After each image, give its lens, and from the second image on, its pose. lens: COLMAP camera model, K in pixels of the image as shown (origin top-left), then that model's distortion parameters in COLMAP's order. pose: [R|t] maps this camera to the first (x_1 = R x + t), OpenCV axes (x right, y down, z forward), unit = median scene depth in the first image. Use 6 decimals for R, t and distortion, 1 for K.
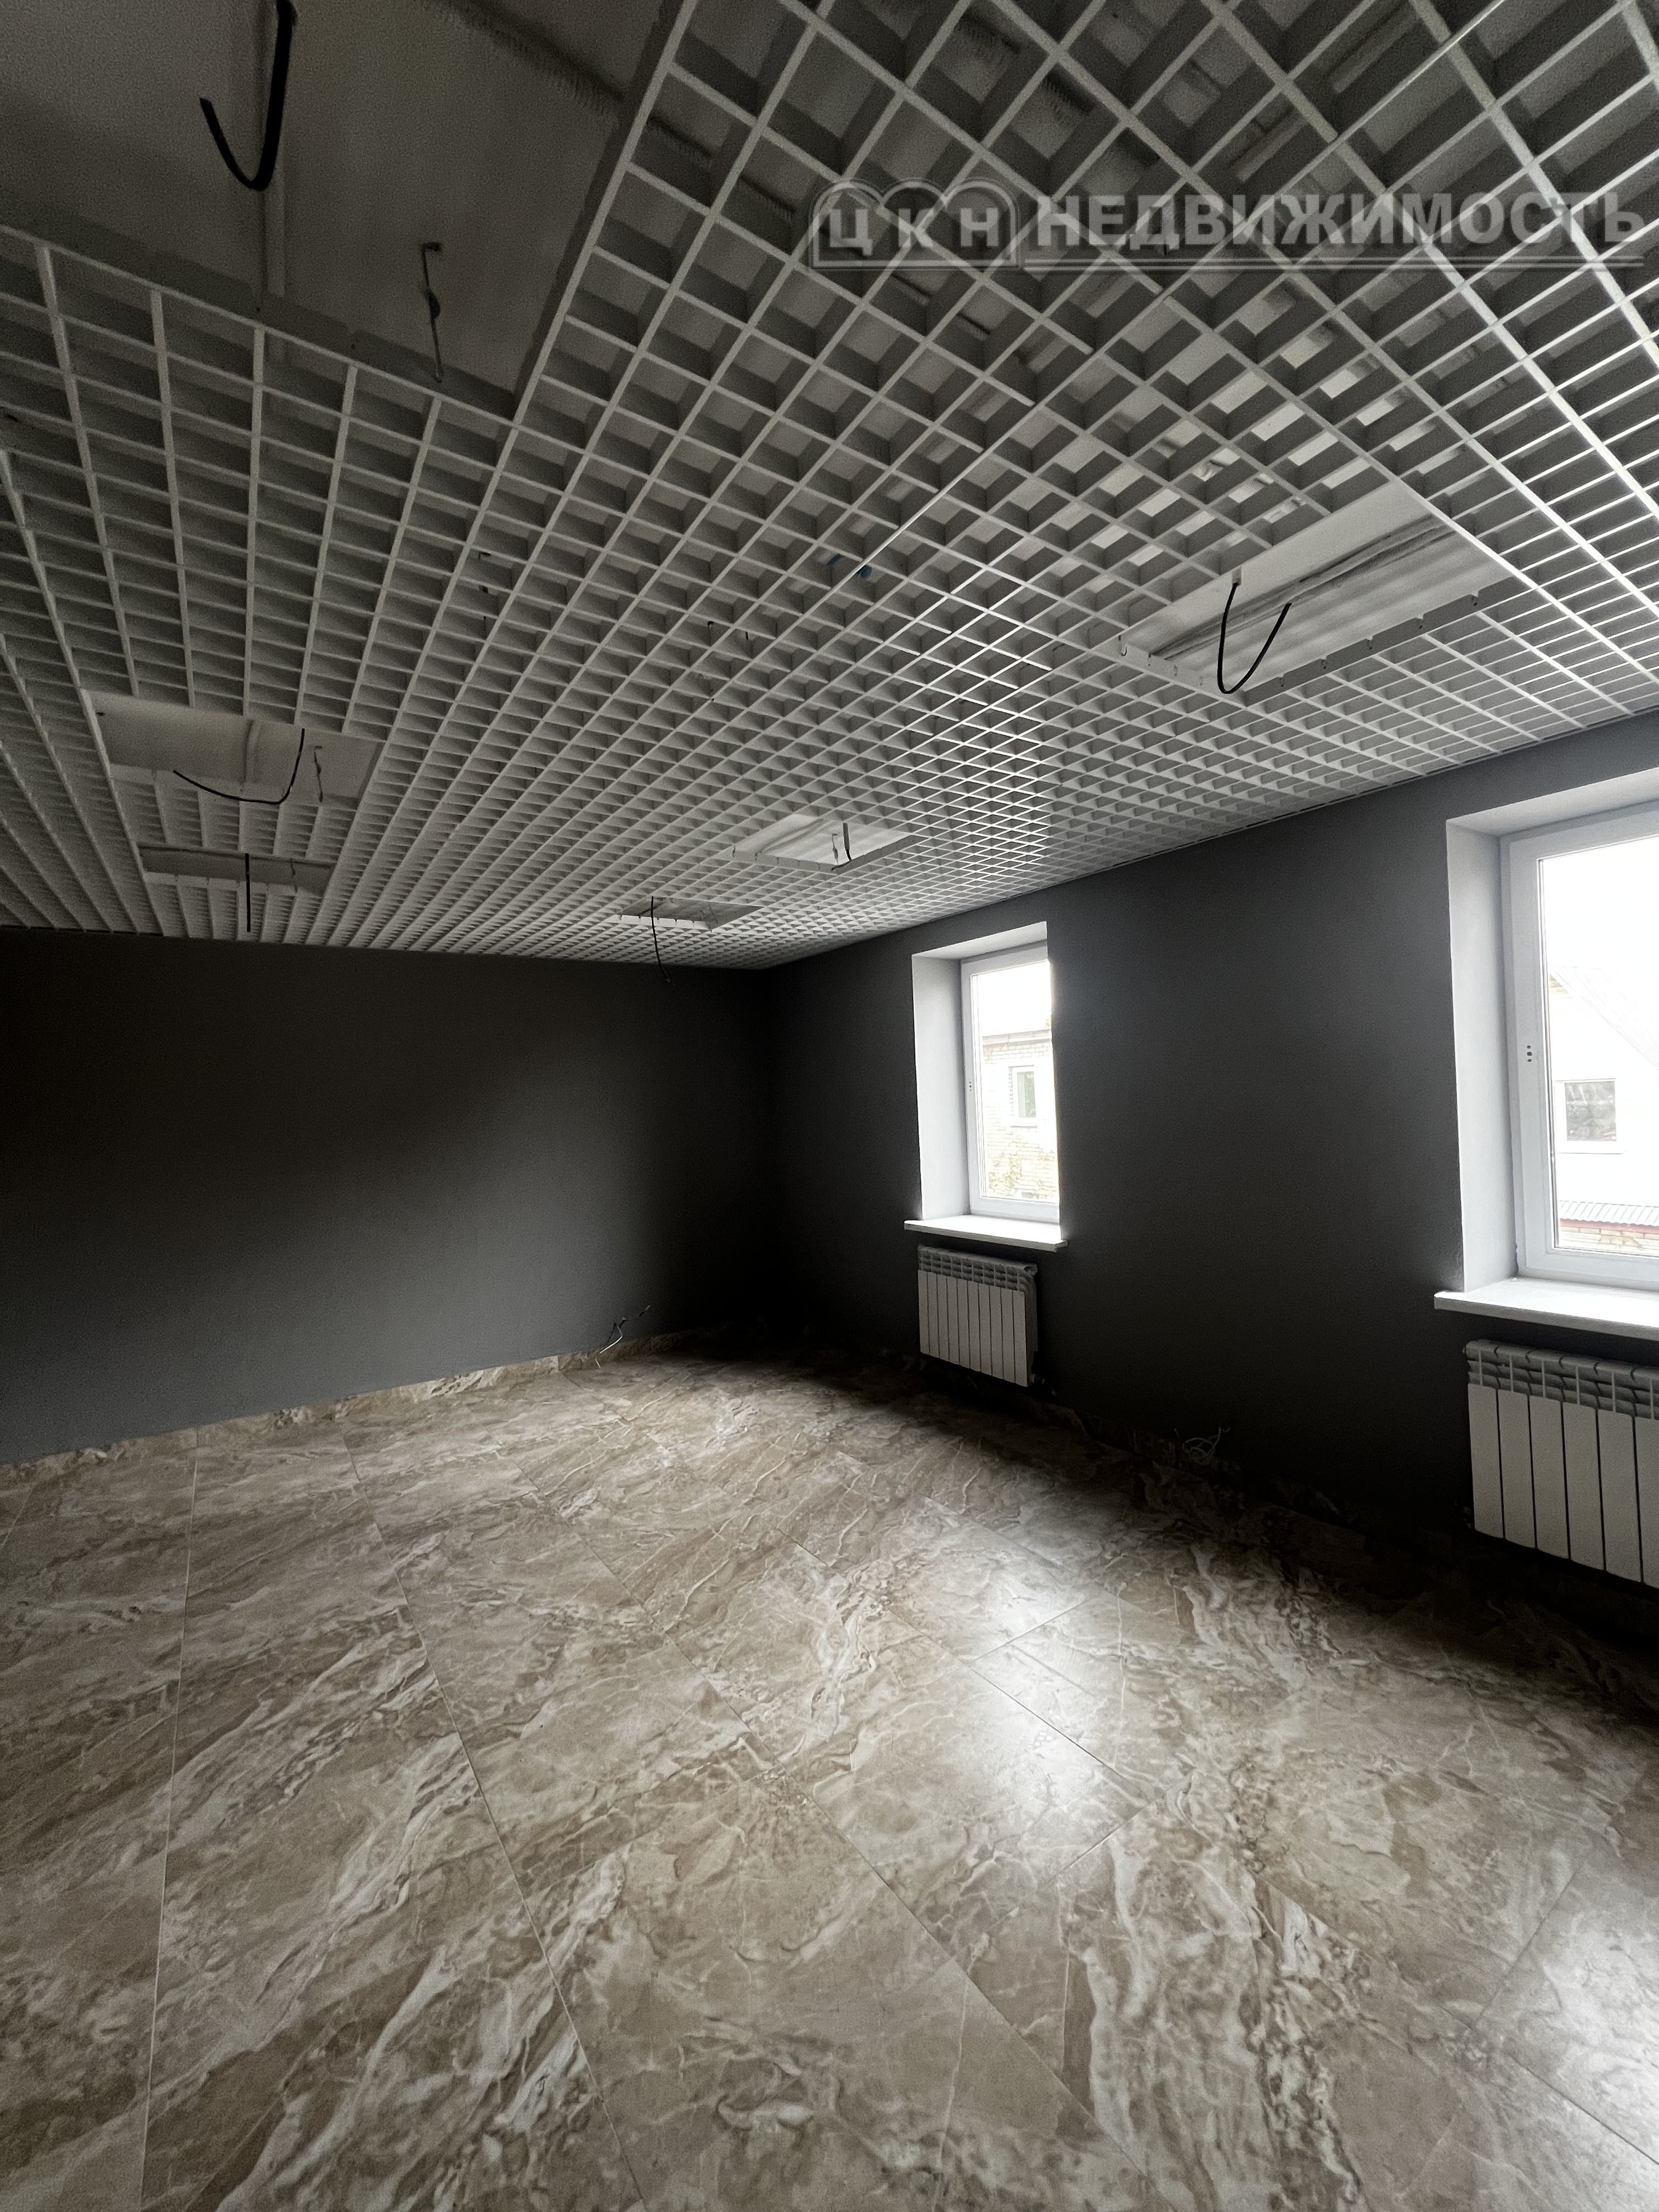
lens RADIAL K [[886.7, 0, 828.1], [0, 886.7, 1099.0], [0, 0, 1]] dist [-0.001787, 0.000599]
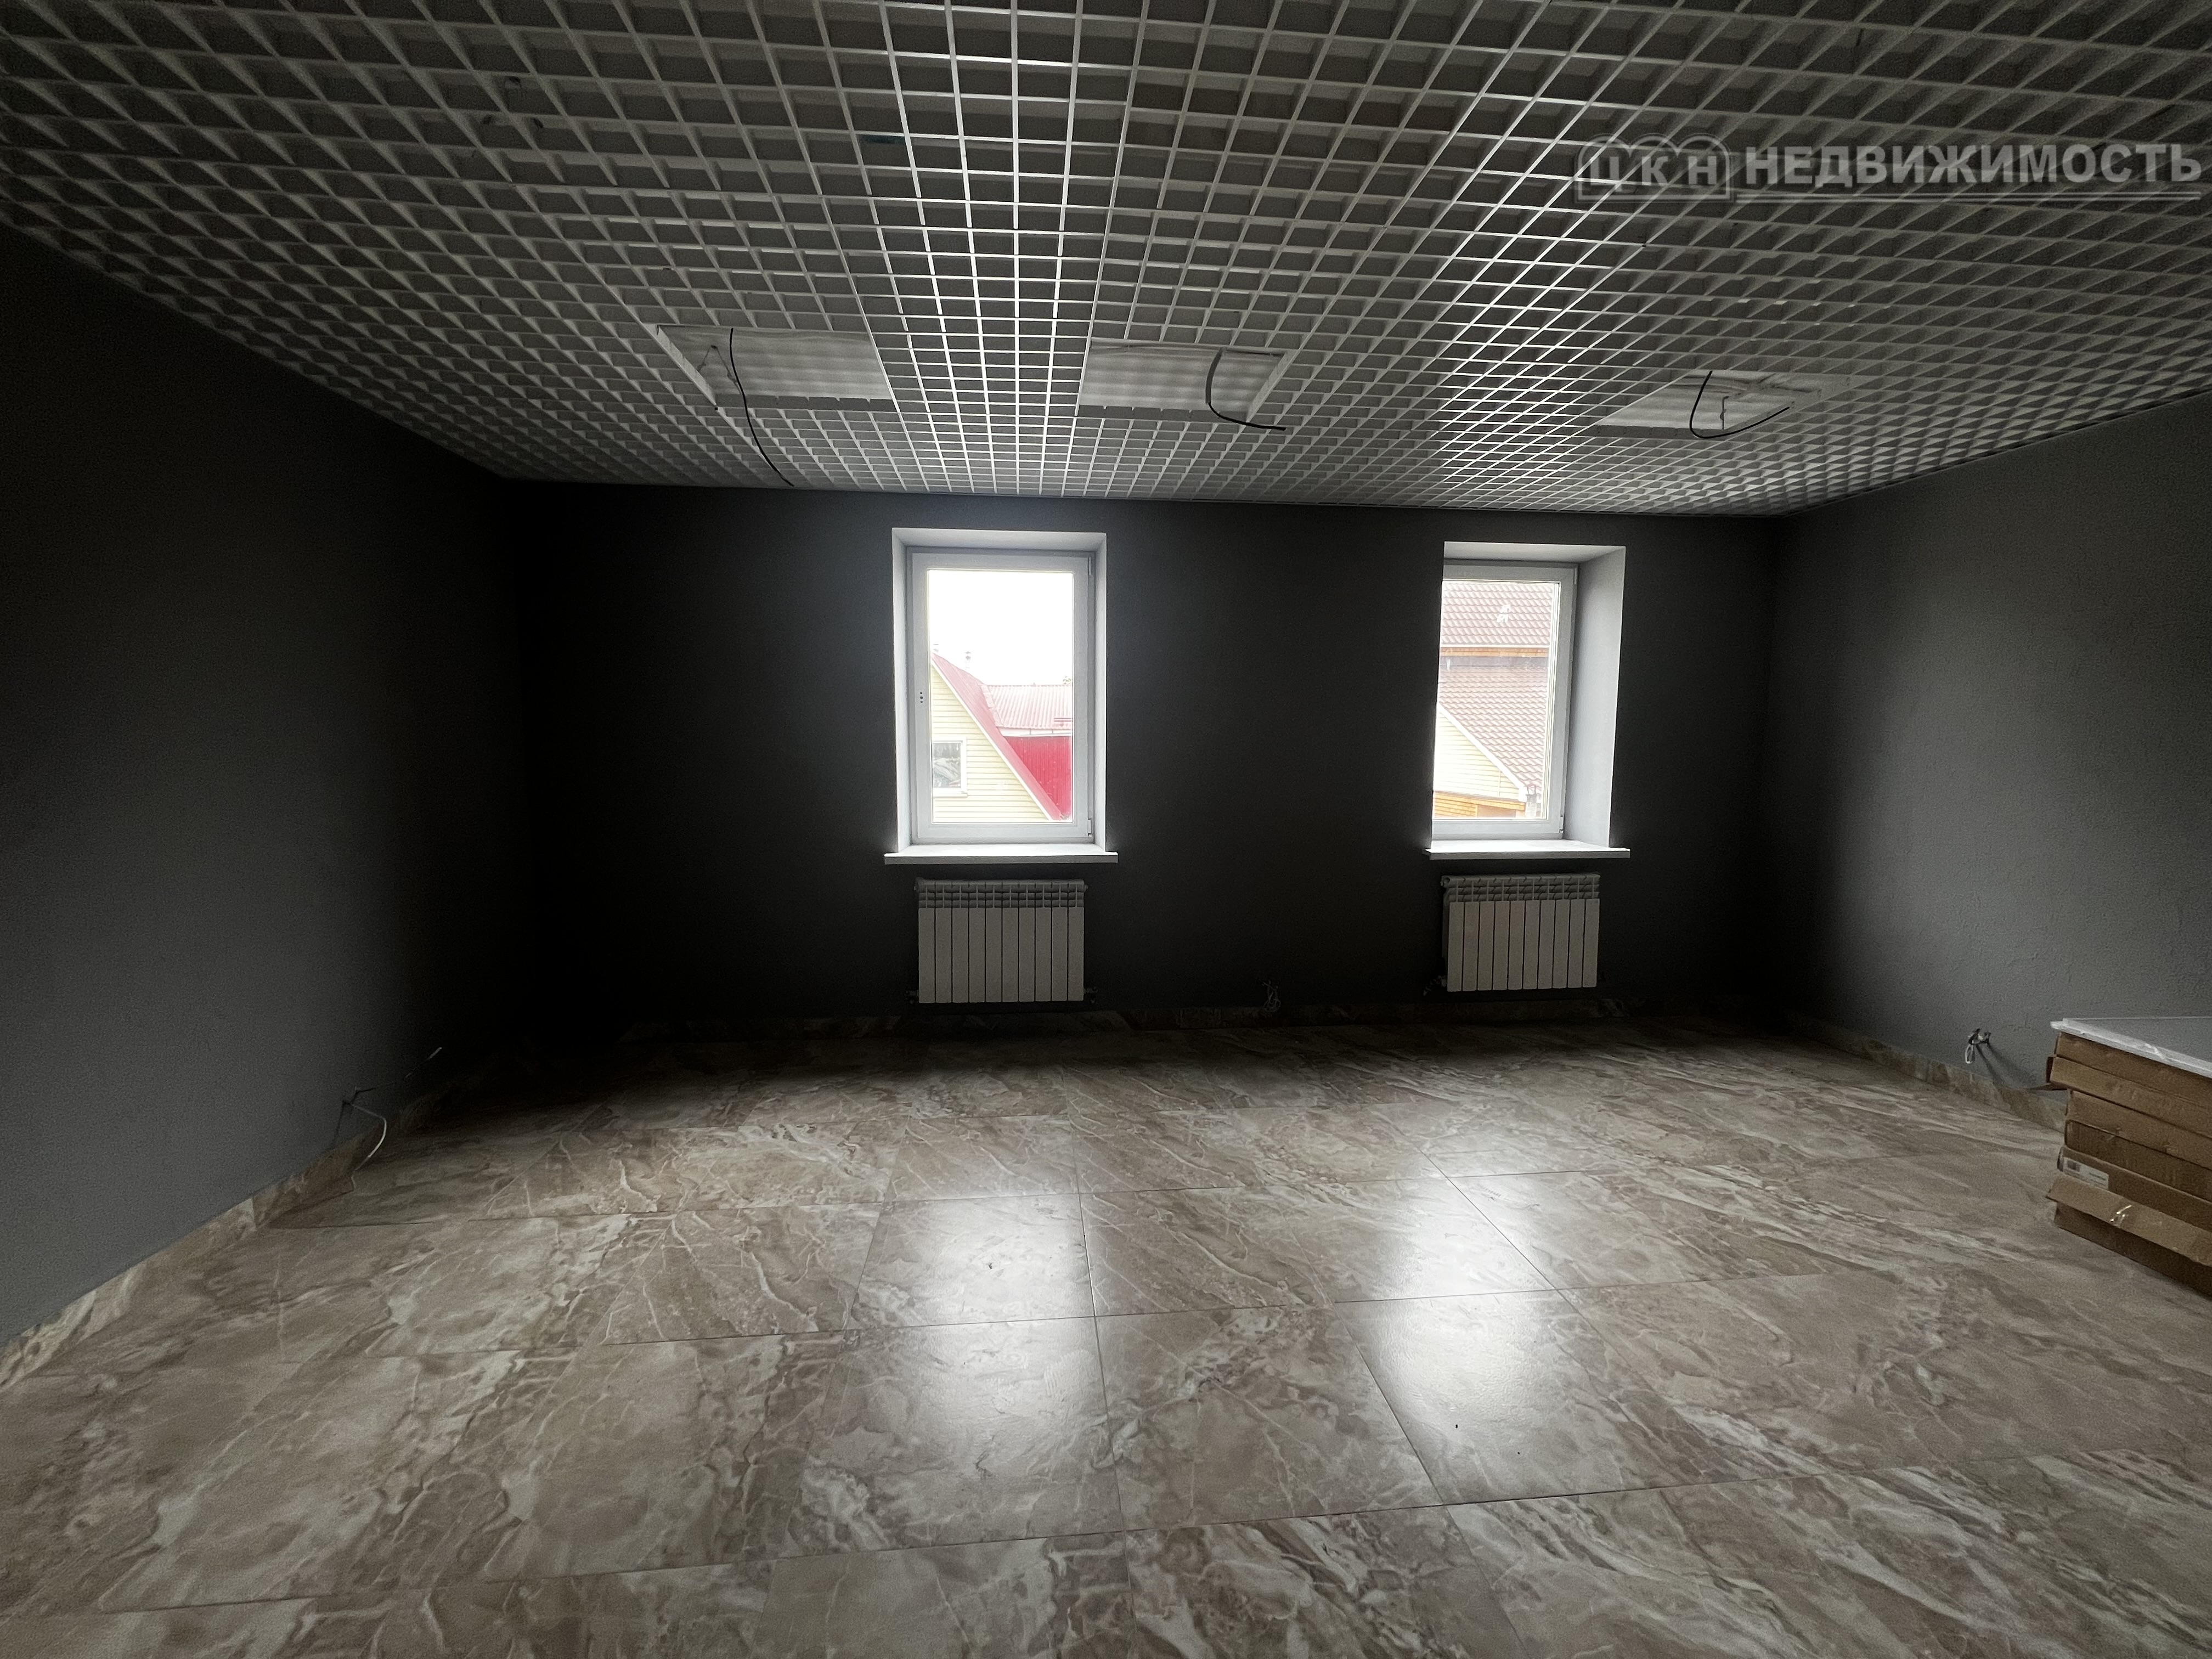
lens RADIAL K [[886.7, 0, 1106.0], [0, 886.7, 829.5], [0, 0, 1]] dist [-0.001787, 0.000599]
pose [[0.481805, -0.039449, 0.875390, -0.797563], [-0.028903, 0.997727, 0.060870, 0.087425], [-0.875802, -0.054629, 0.479570, 0.634578]]
